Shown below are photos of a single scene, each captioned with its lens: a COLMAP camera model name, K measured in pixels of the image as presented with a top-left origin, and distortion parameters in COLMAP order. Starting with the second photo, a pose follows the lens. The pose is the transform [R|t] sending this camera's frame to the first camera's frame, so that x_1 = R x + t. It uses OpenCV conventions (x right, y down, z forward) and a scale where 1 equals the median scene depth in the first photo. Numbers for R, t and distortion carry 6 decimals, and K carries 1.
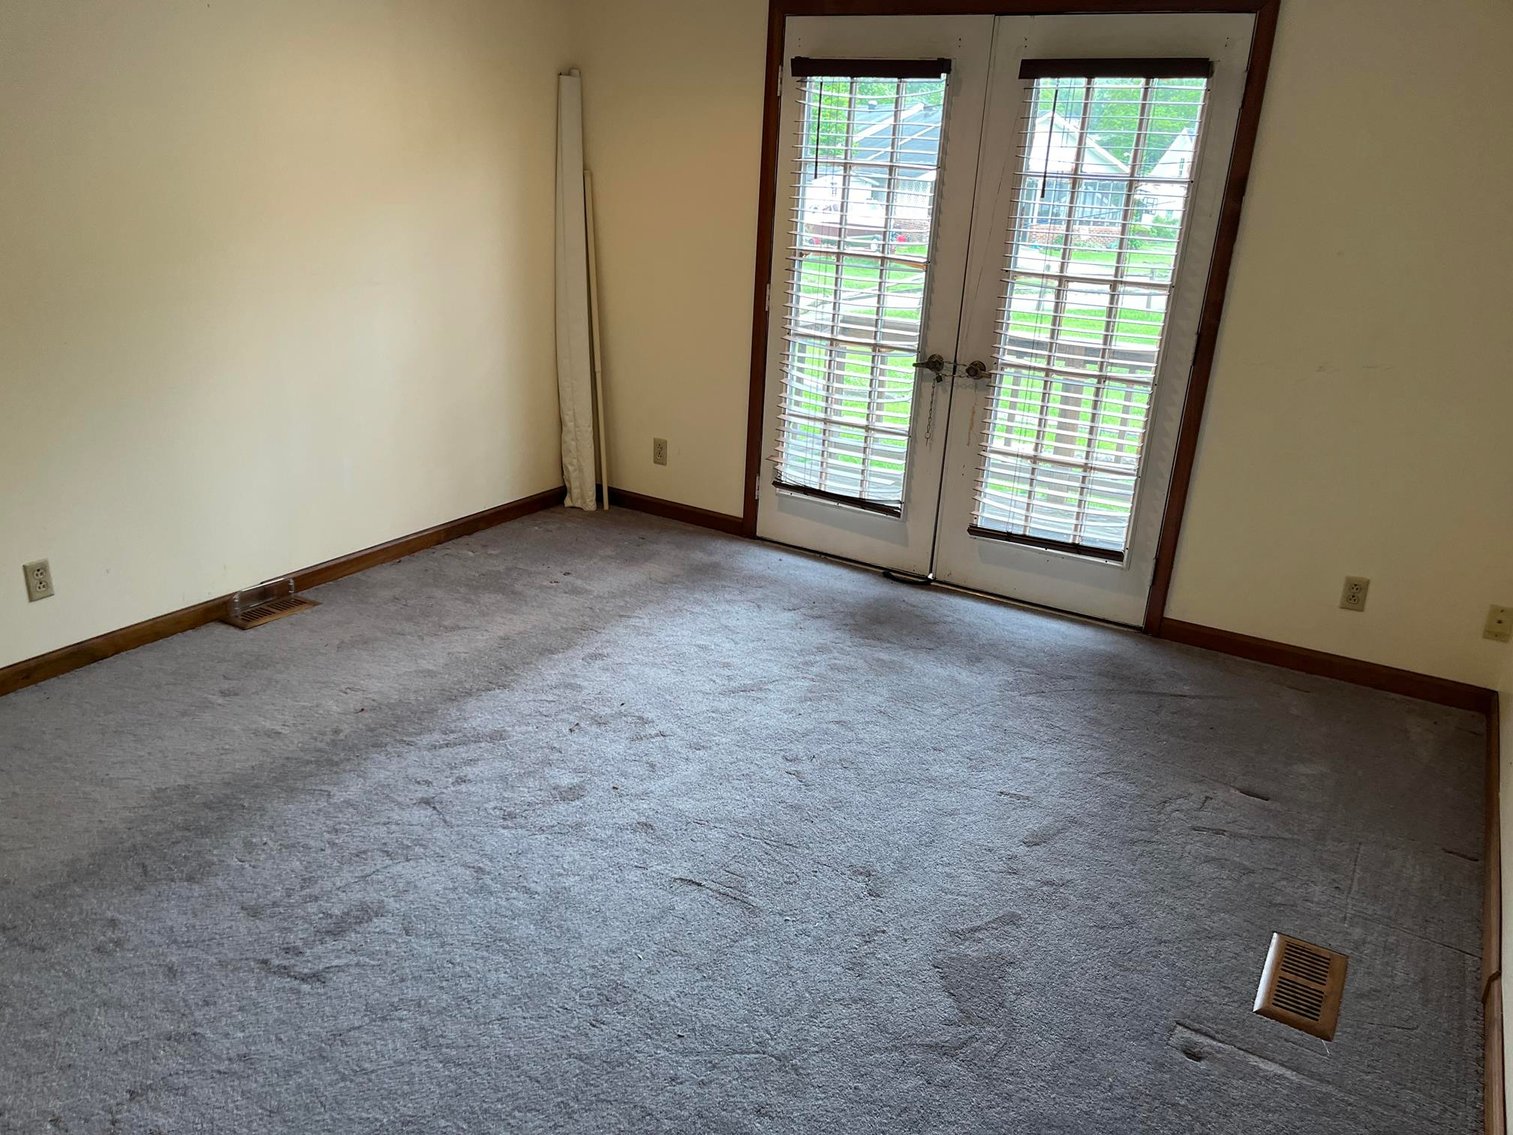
lens RADIAL K [[1159.1, 0, 756.1], [0, 1159.1, 576.2], [0, 0, 1]] dist [0.050144, -0.071532]
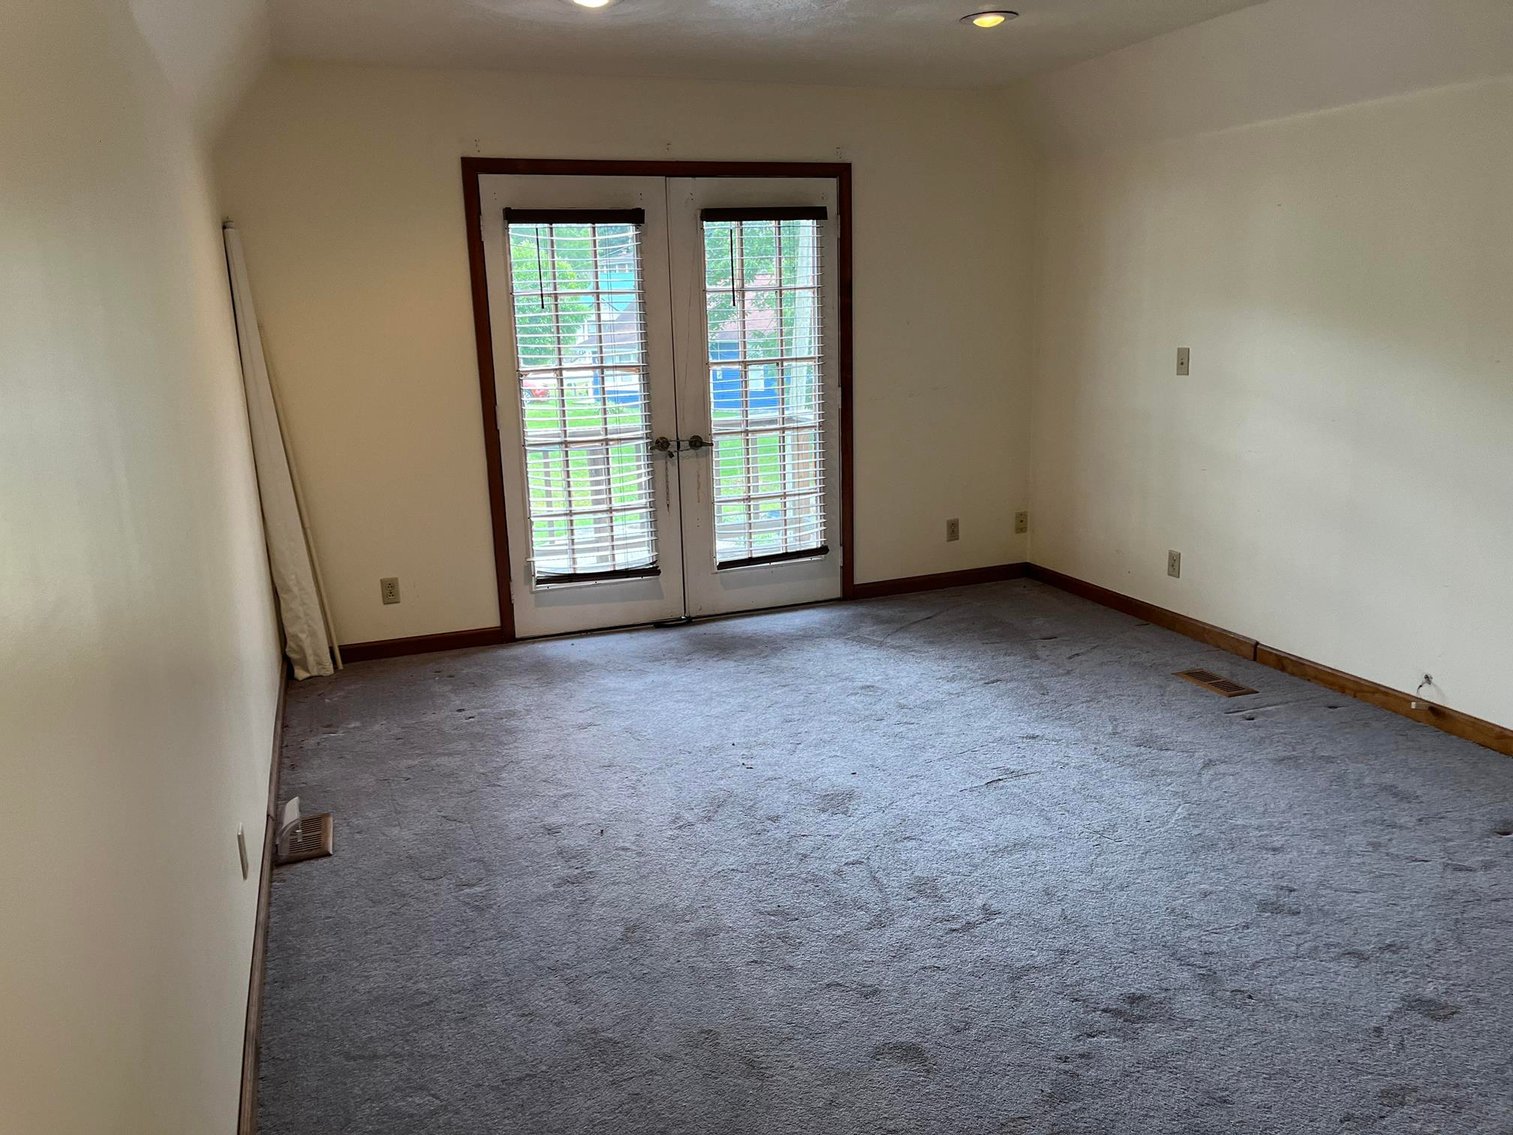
lens RADIAL K [[1178.1, 0, 758.9], [0, 1178.1, 548.5], [0, 0, 1]] dist [0.100478, -0.073549]
pose [[0.607119, -0.229152, 0.760852, -0.765314], [0.327765, 0.944481, 0.022918, -0.073955], [-0.723862, 0.235467, 0.648520, 0.140780]]
